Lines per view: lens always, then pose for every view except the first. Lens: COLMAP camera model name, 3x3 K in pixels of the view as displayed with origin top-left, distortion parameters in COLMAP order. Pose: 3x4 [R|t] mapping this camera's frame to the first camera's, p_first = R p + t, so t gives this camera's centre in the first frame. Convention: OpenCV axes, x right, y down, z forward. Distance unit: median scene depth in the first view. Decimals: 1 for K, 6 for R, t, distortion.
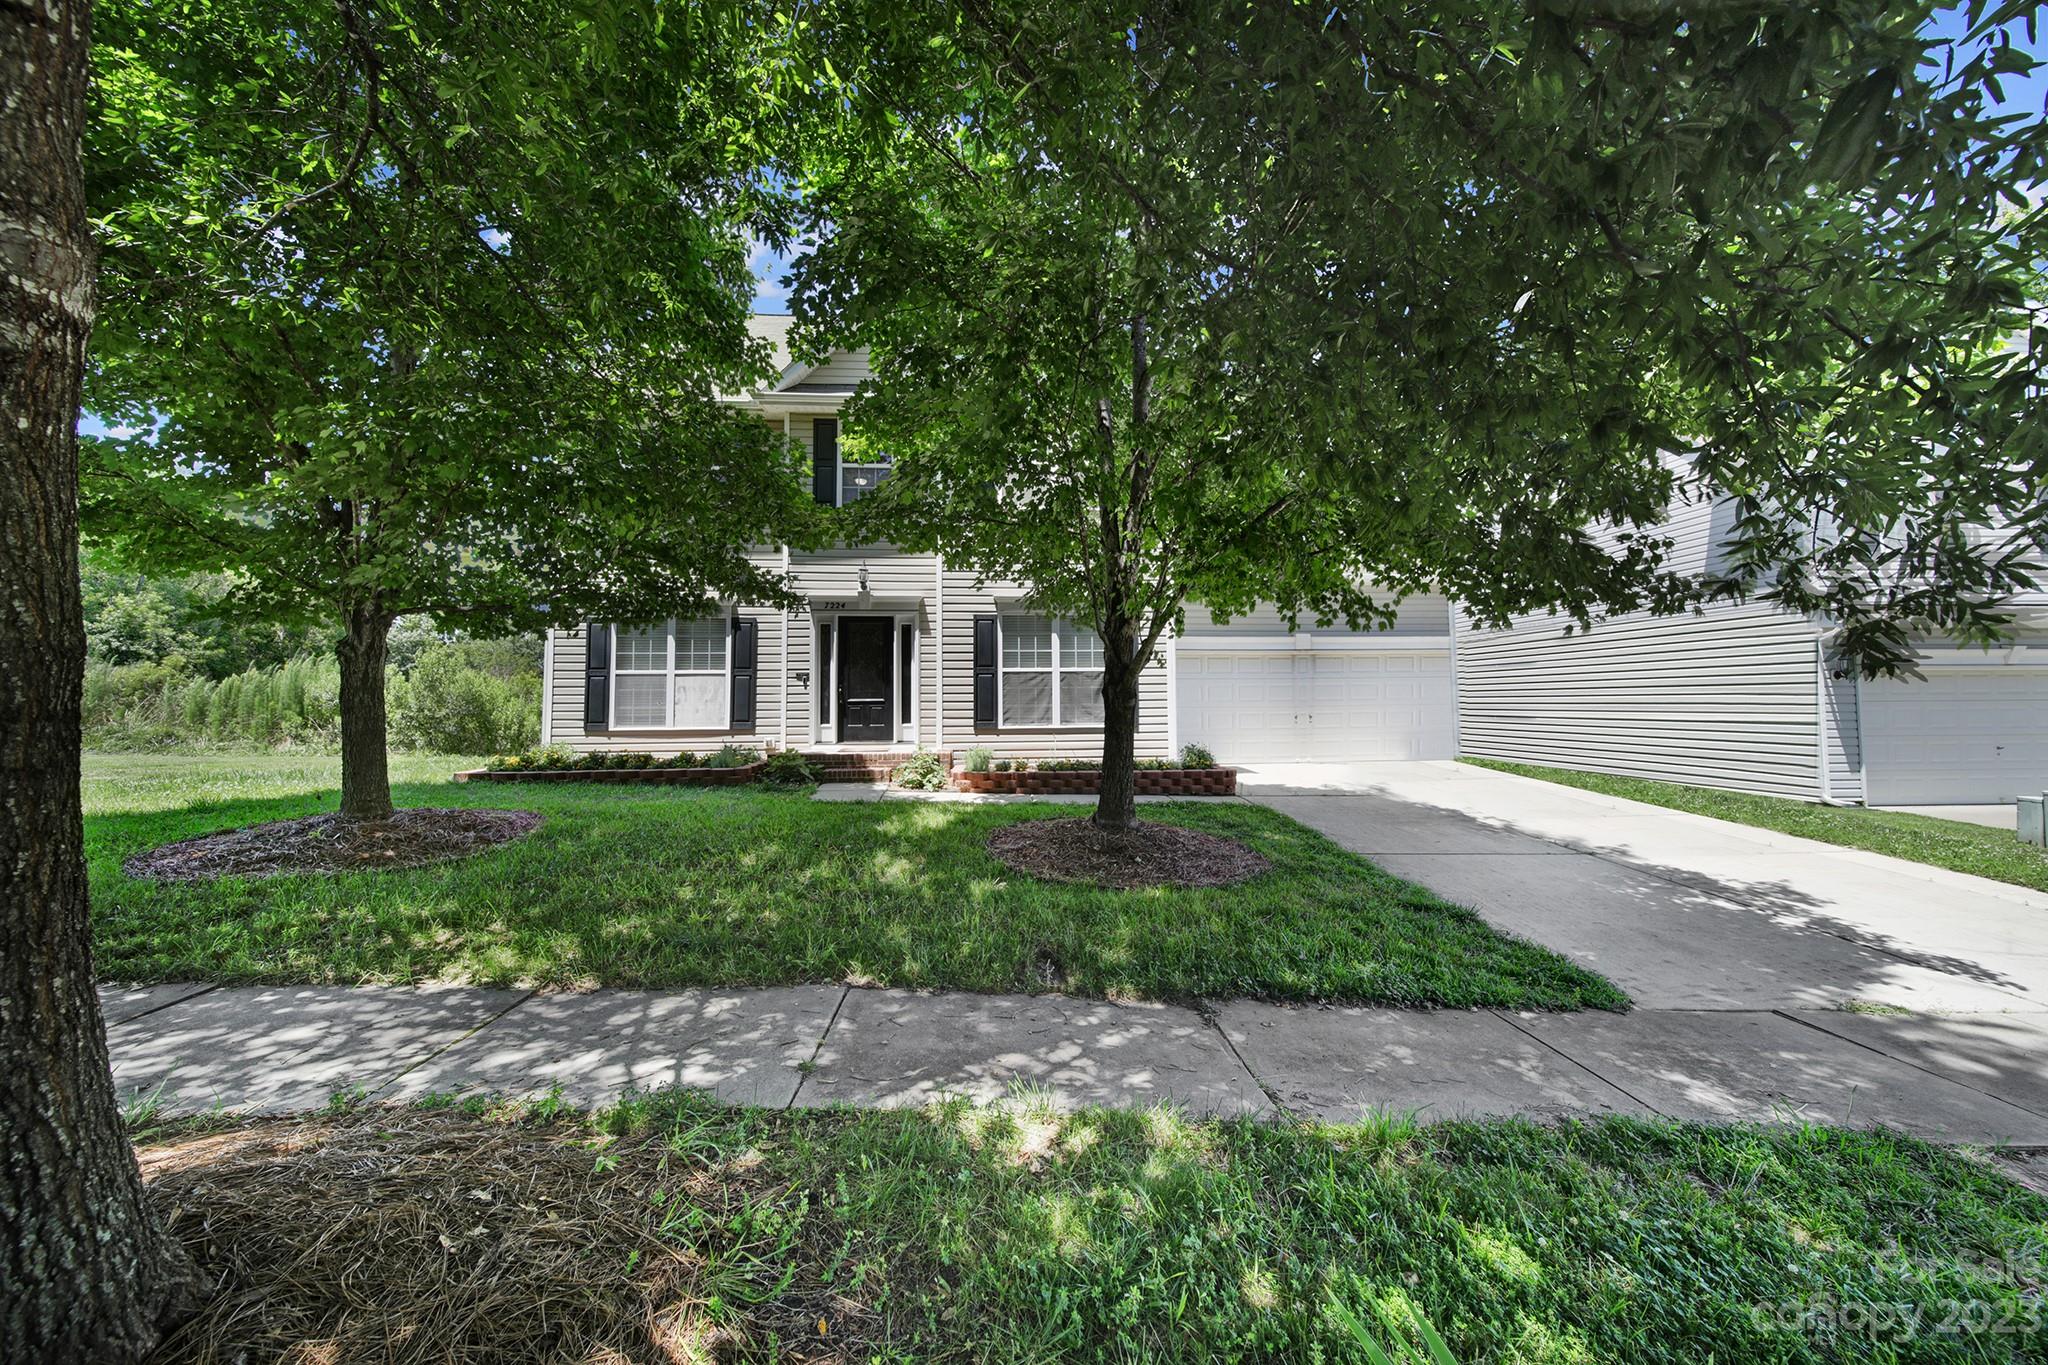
lens RADIAL K [[722.0, 0, 1019.5], [0, 722.0, 687.9], [0, 0, 1]] dist [-0.004705, -0.000570]
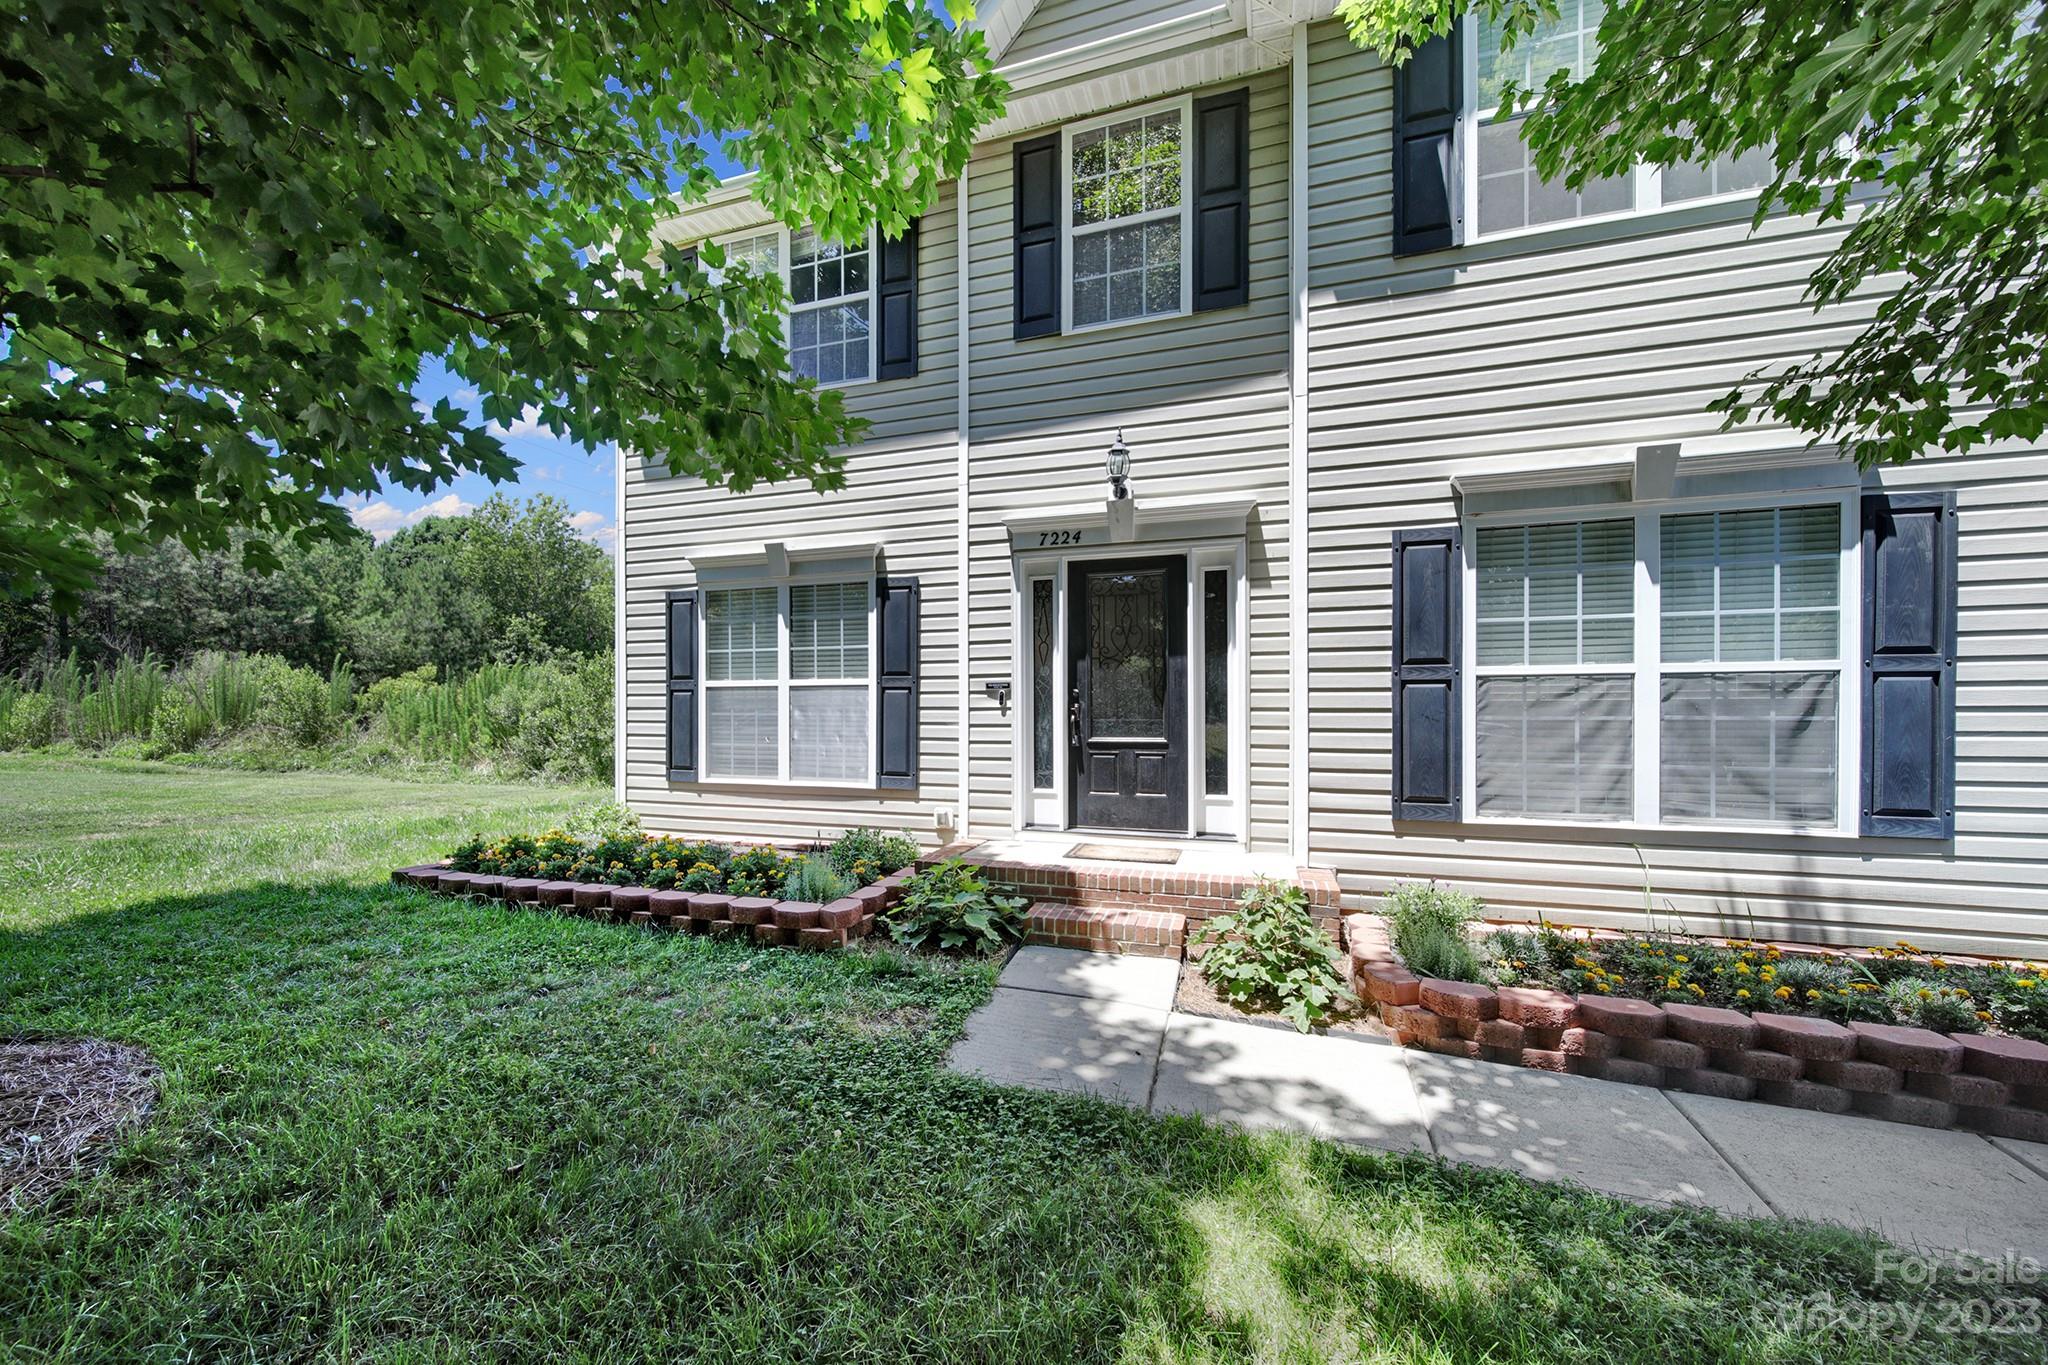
lens RADIAL K [[722.0, 0, 1018.1], [0, 722.0, 688.2], [0, 0, 1]] dist [-0.004705, -0.000570]
pose [[0.927726, -0.005621, -0.373220, -0.105511], [0.006641, 0.999977, 0.001447, -0.017688], [0.373203, -0.003821, 0.927742, 0.552447]]
